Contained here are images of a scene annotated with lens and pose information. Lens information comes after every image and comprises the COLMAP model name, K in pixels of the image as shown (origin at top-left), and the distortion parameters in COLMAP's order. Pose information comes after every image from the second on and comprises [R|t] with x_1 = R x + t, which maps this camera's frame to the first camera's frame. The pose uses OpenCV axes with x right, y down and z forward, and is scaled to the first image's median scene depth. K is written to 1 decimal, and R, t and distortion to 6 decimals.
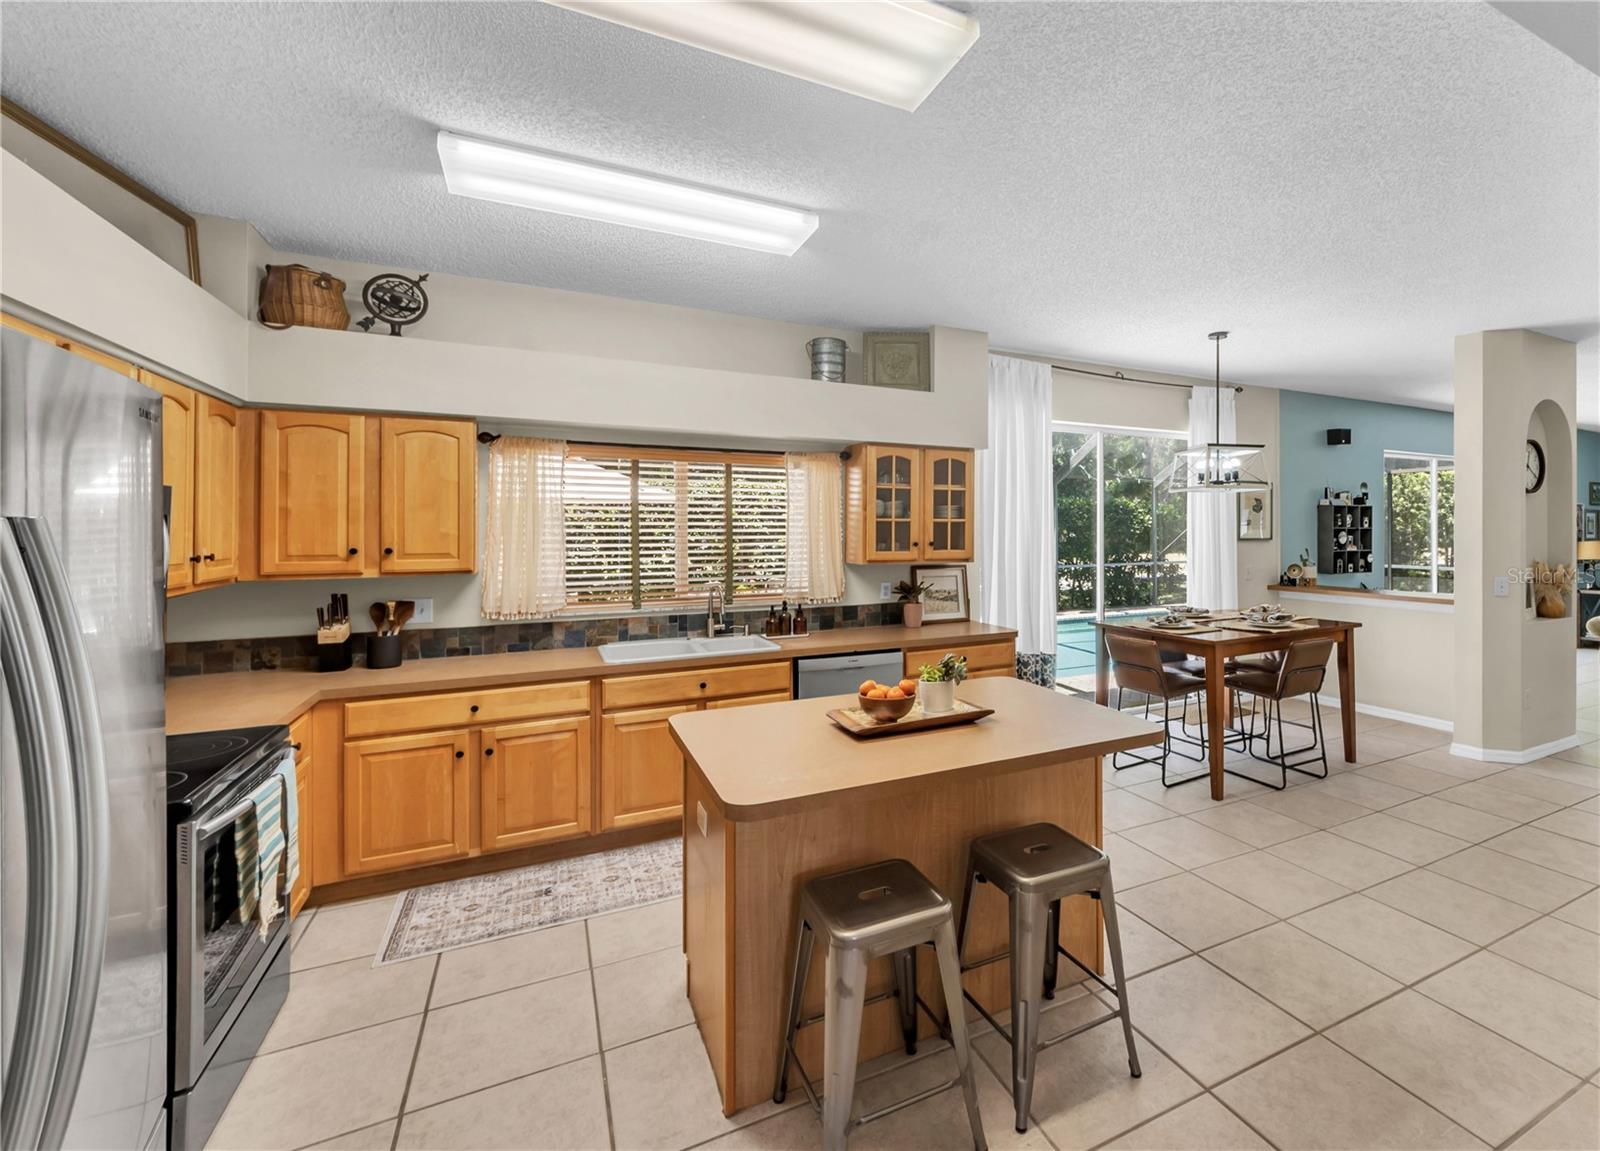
lens RADIAL K [[716.7, 0, 872.5], [0, 716.7, 520.7], [0, 0, 1]] dist [0.002562, -0.000896]
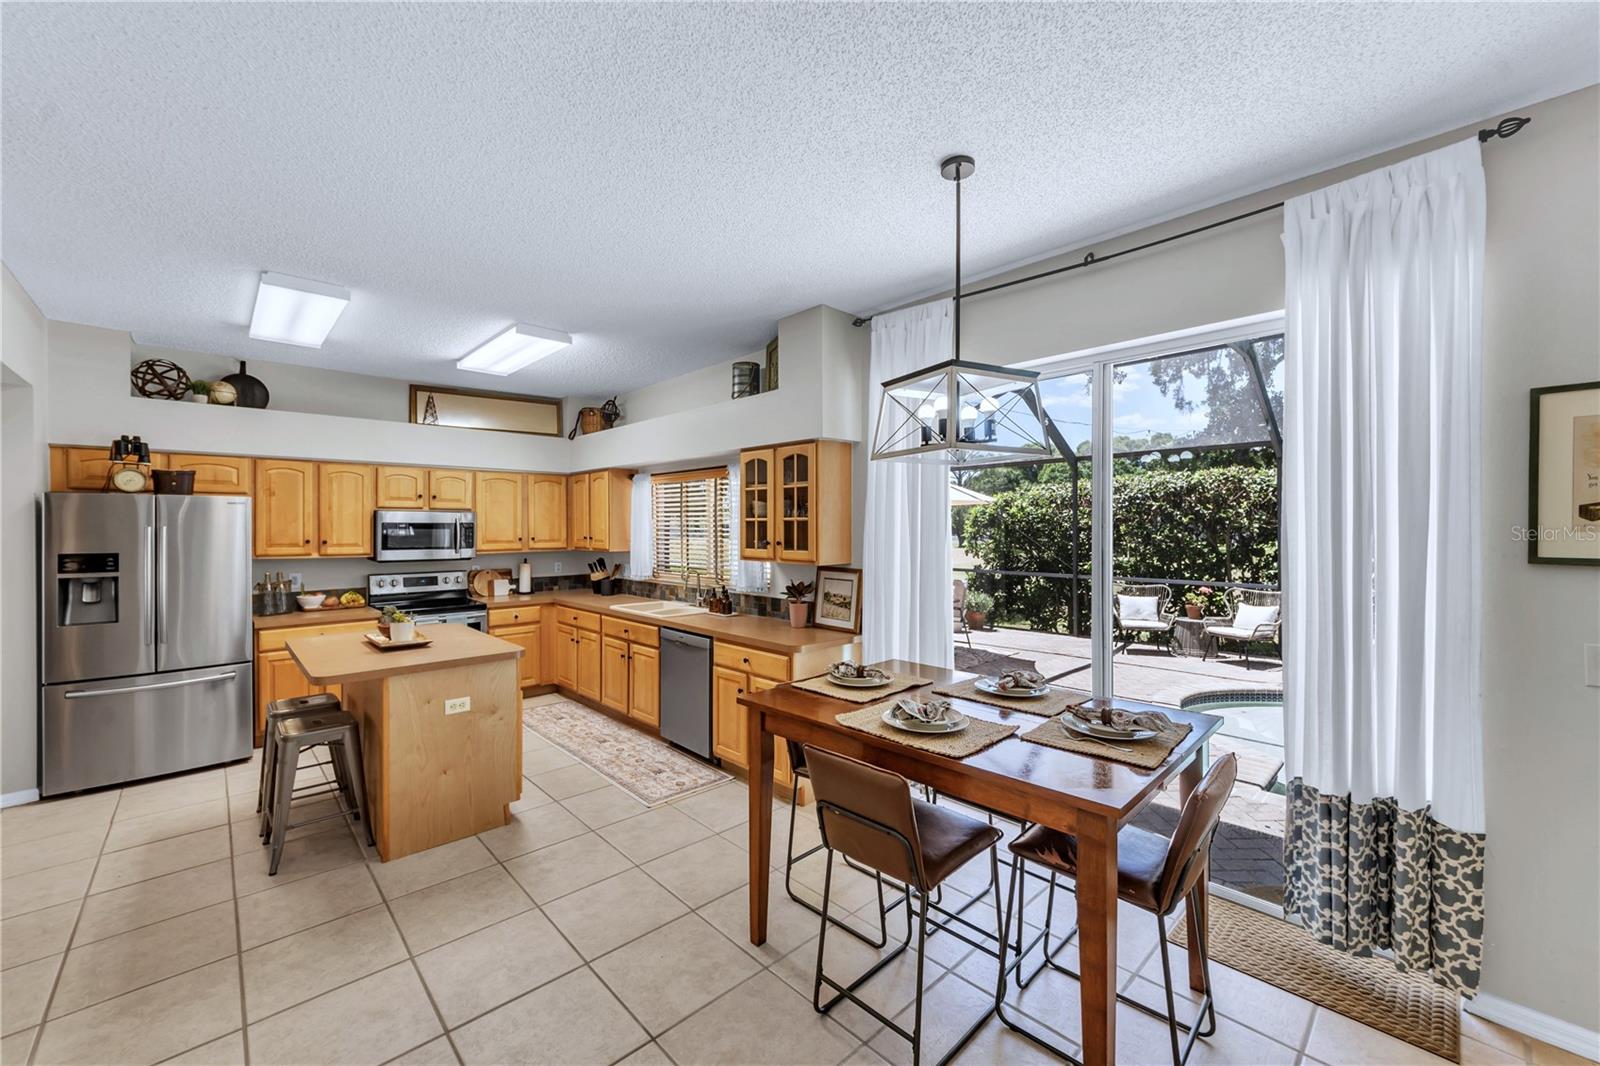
lens RADIAL K [[615.5, 0, 774.7], [0, 615.5, 527.5], [0, 0, 1]] dist [0.000859, 0.000078]
pose [[0.297843, 0.001044, -0.954614, 0.770867], [0.010430, 0.999936, 0.004348, 0.006036], [0.954558, -0.011252, 0.297813, 0.643353]]
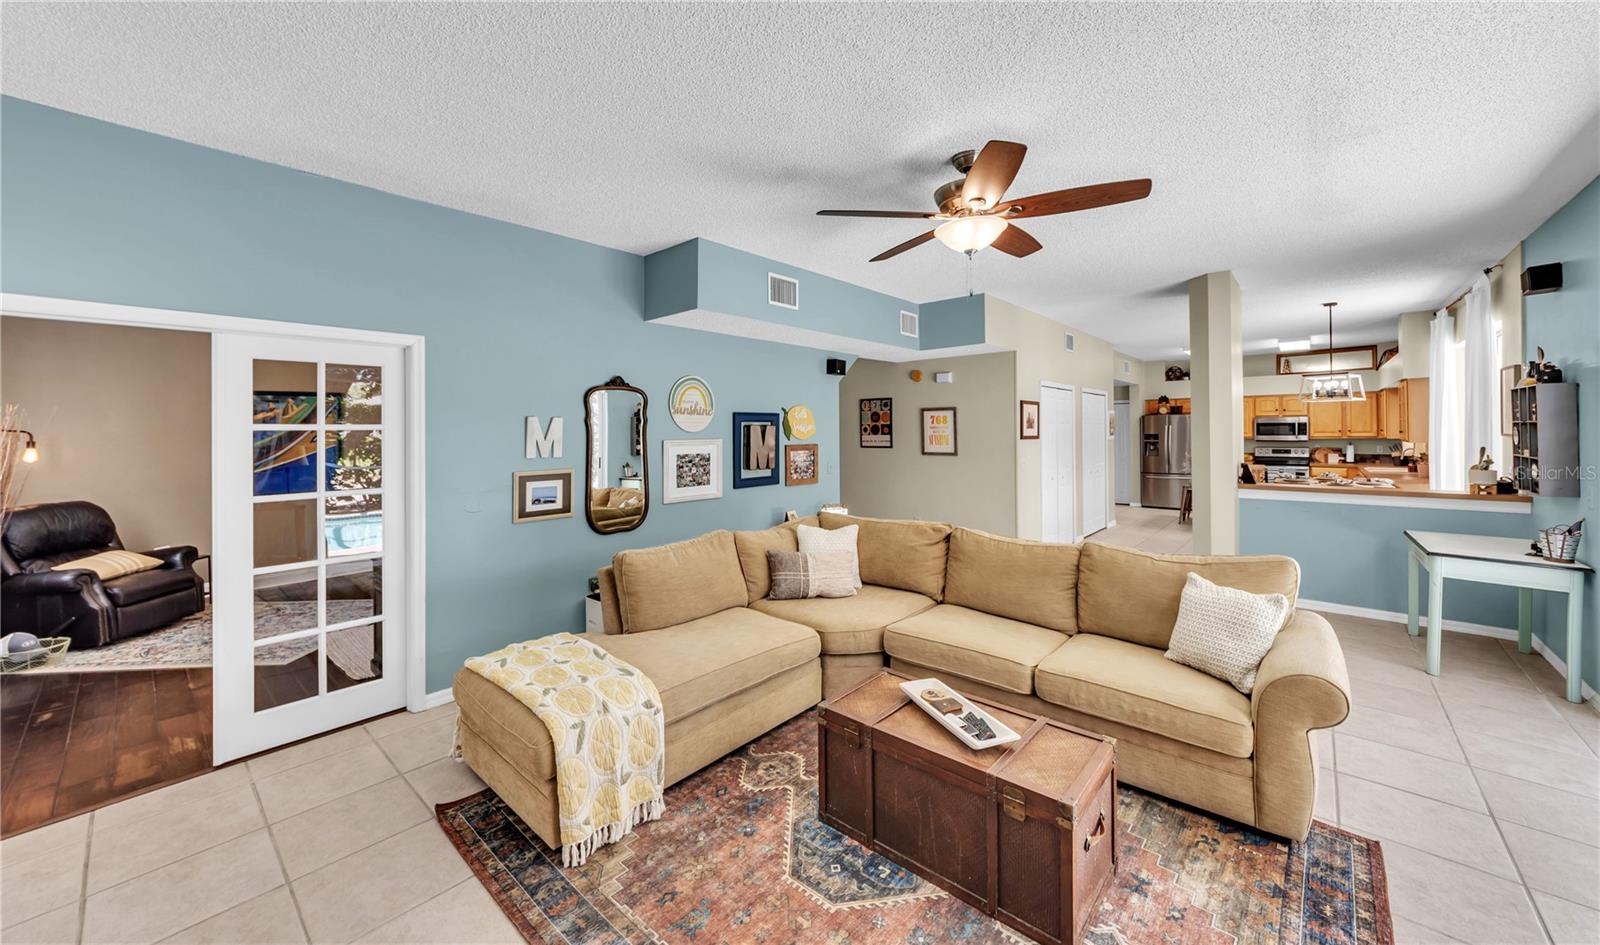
lens RADIAL K [[575.3, 0, 810.6], [0, 575.3, 427.8], [0, 0, 1]] dist [0.000281, -0.000148]
pose [[-0.908132, 0.006124, -0.418640, 1.979814], [0.011853, 0.999868, -0.011086, 0.017603], [0.418517, -0.015030, -0.908085, 1.563932]]
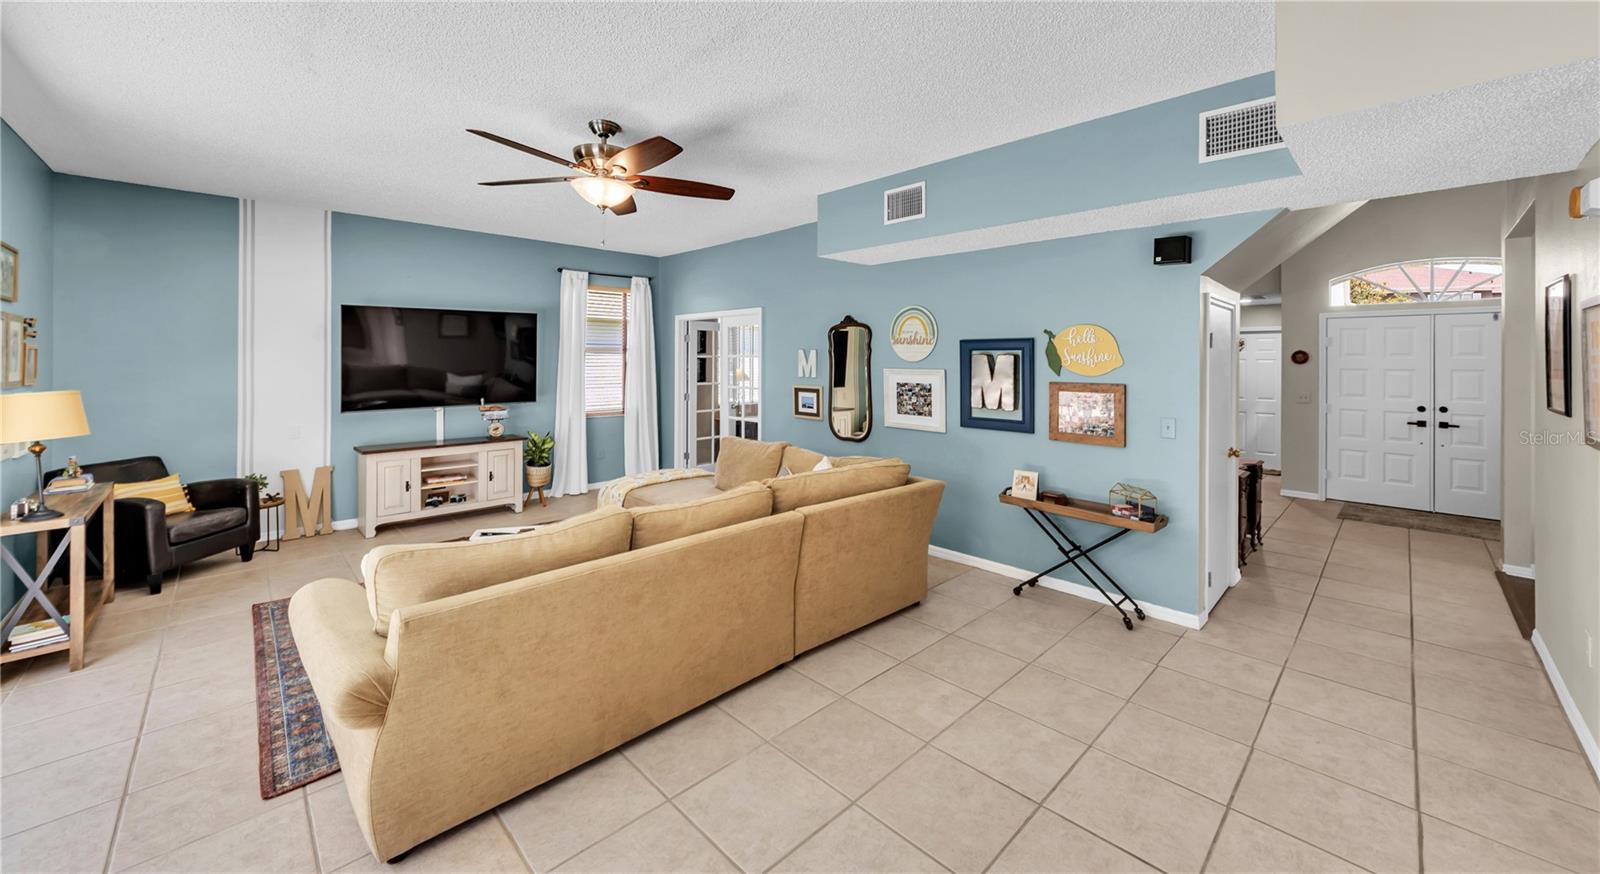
lens RADIAL K [[600.5, 0, 801.4], [0, 600.5, 354.7], [0, 0, 1]] dist [0.002334, 0.000017]
pose [[-0.335240, 0.005060, 0.942119, 0.895016], [-0.010001, 0.999910, -0.008930, 0.011280], [-0.942080, -0.012416, -0.335159, 1.138621]]
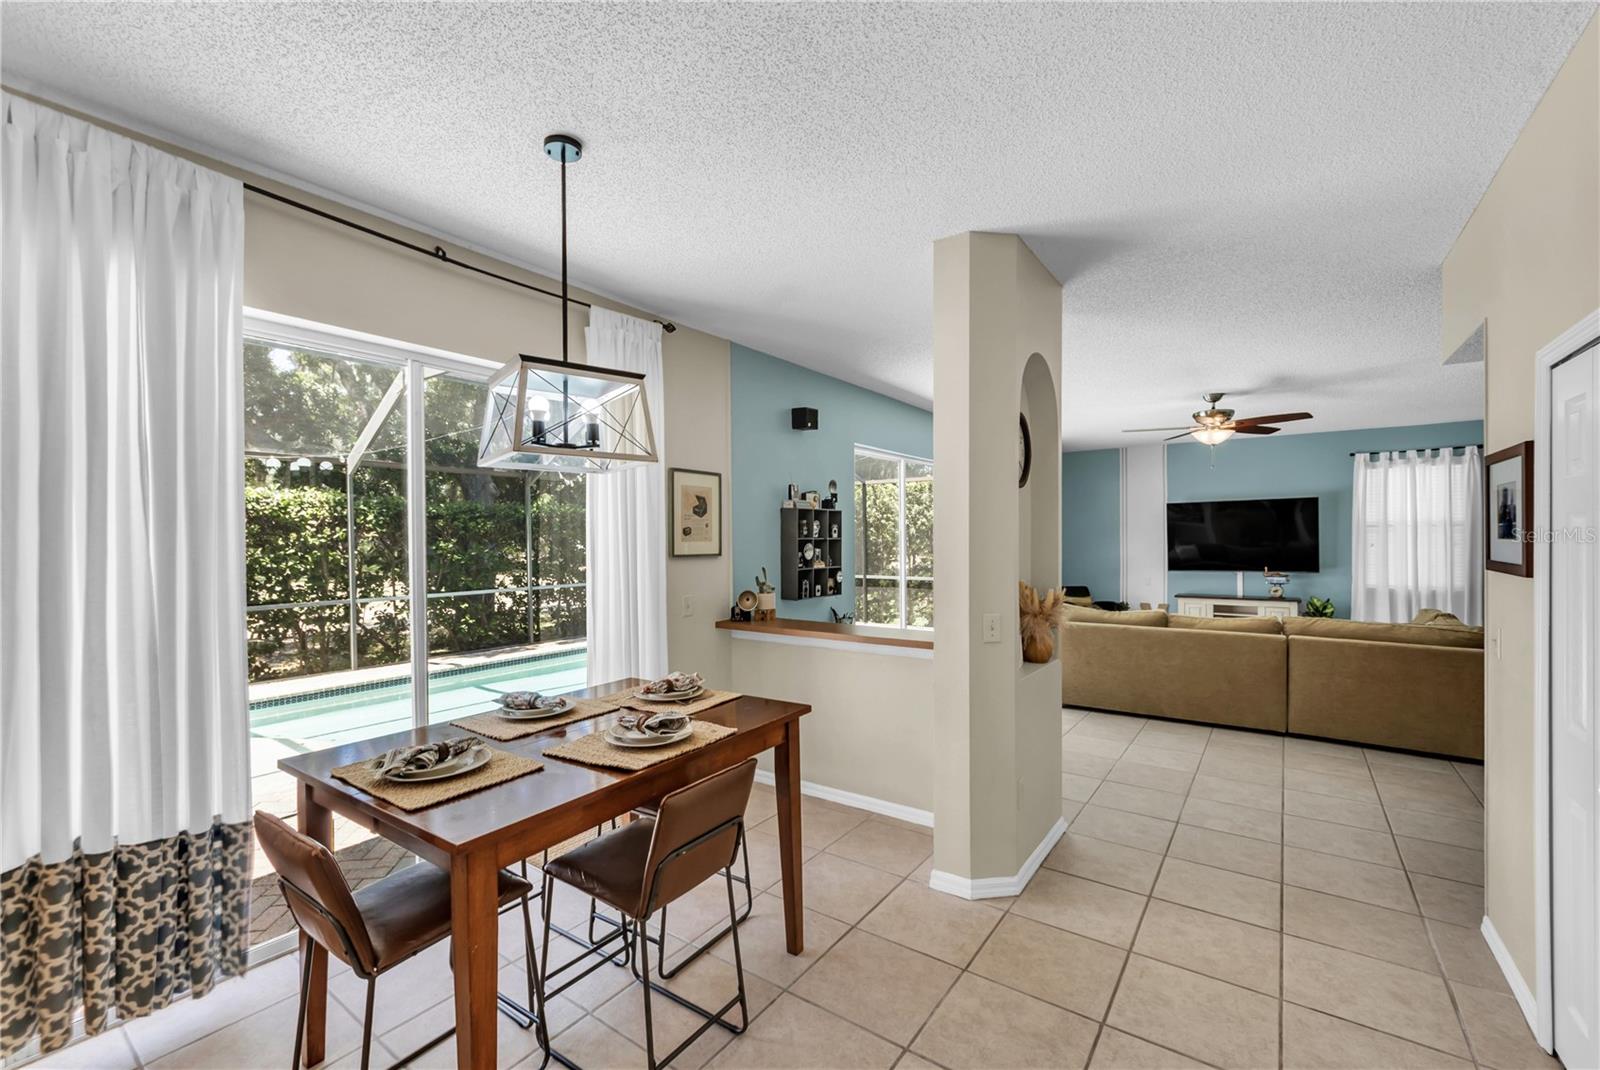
lens RADIAL K [[690.4, 0, 806.4], [0, 690.4, 536.4], [0, 0, 1]] dist [0.019862, 0.000459]
pose [[0.860311, -0.004336, 0.509751, 0.333735], [0.002209, 0.999986, 0.004776, 0.004885], [-0.509765, -0.002983, 0.860309, 0.443321]]
